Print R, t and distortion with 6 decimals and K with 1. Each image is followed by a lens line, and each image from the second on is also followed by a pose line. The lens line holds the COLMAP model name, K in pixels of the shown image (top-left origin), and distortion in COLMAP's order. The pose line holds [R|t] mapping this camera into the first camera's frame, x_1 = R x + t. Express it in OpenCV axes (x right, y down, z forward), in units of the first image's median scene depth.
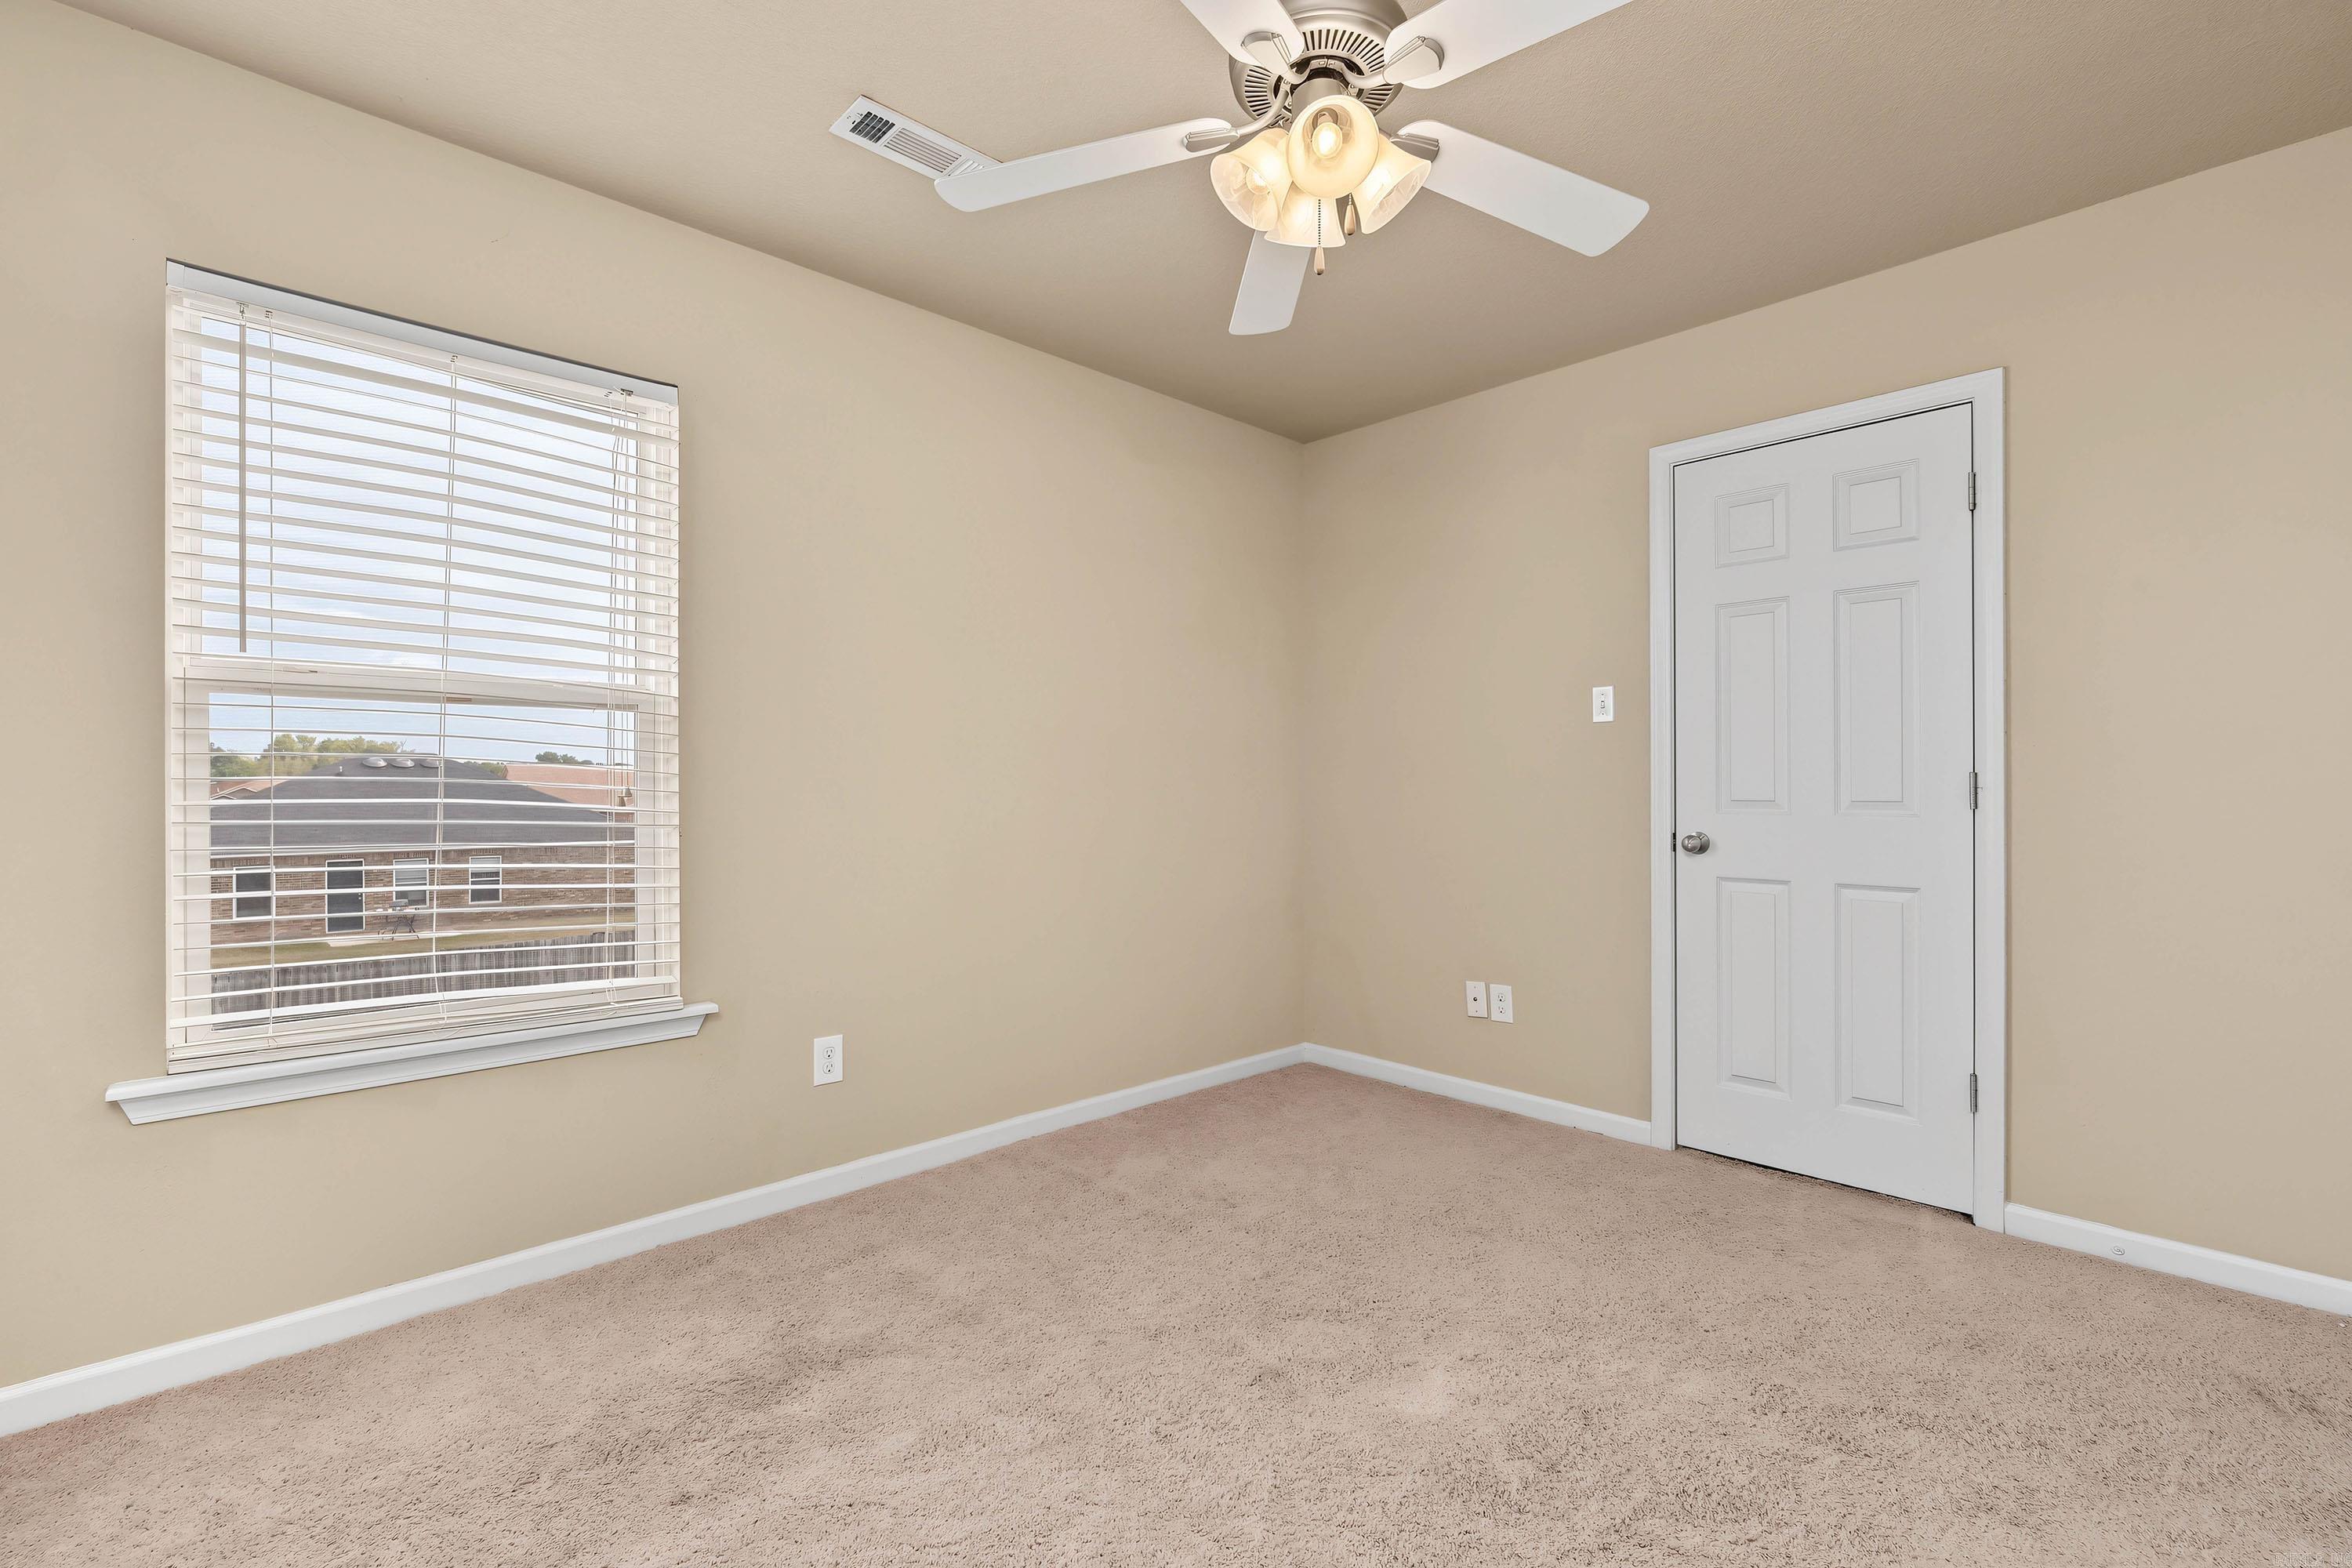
lens RADIAL K [[1048.4, 0, 1179.5], [0, 1048.4, 789.1], [0, 0, 1]] dist [-0.001584, -0.000274]
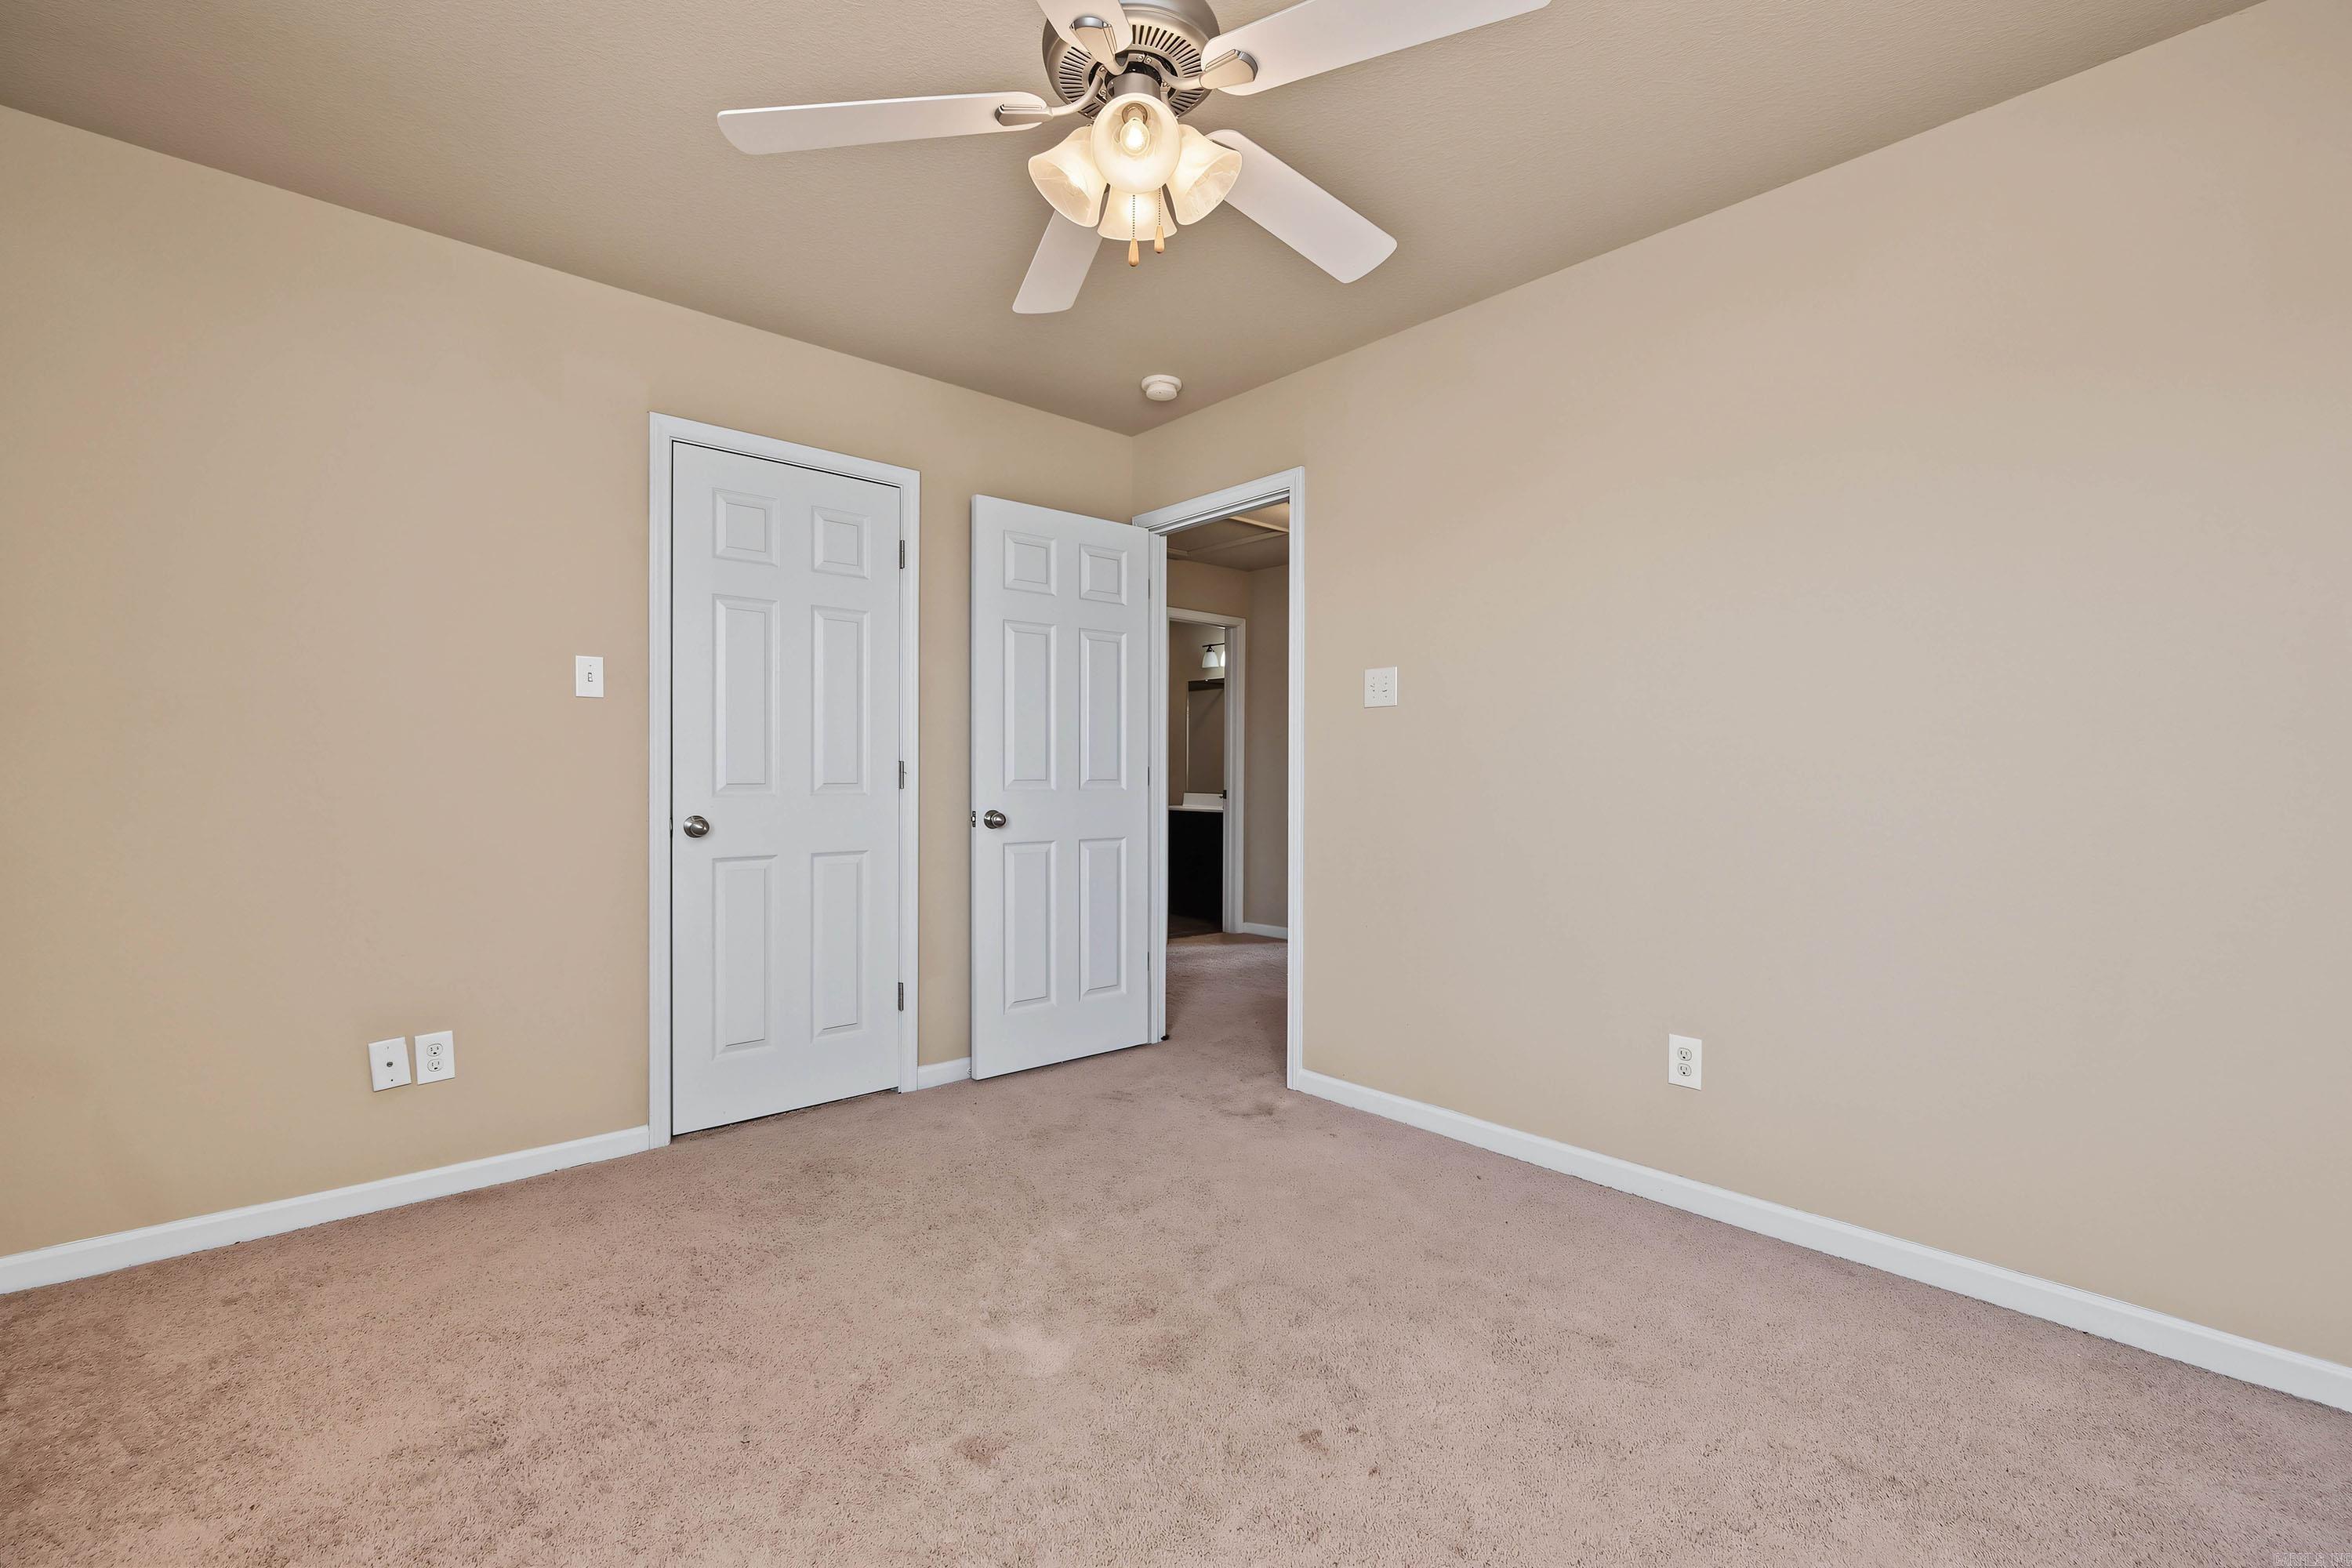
lens RADIAL K [[1031.2, 0, 1176.0], [0, 1031.2, 784.0], [0, 0, 1]] dist [-0.000516, -0.000223]
pose [[0.012543, -0.008099, 0.999889, -0.487709], [-0.002048, 0.999965, 0.008125, 0.001603], [-0.999919, -0.002150, 0.012526, 0.528738]]
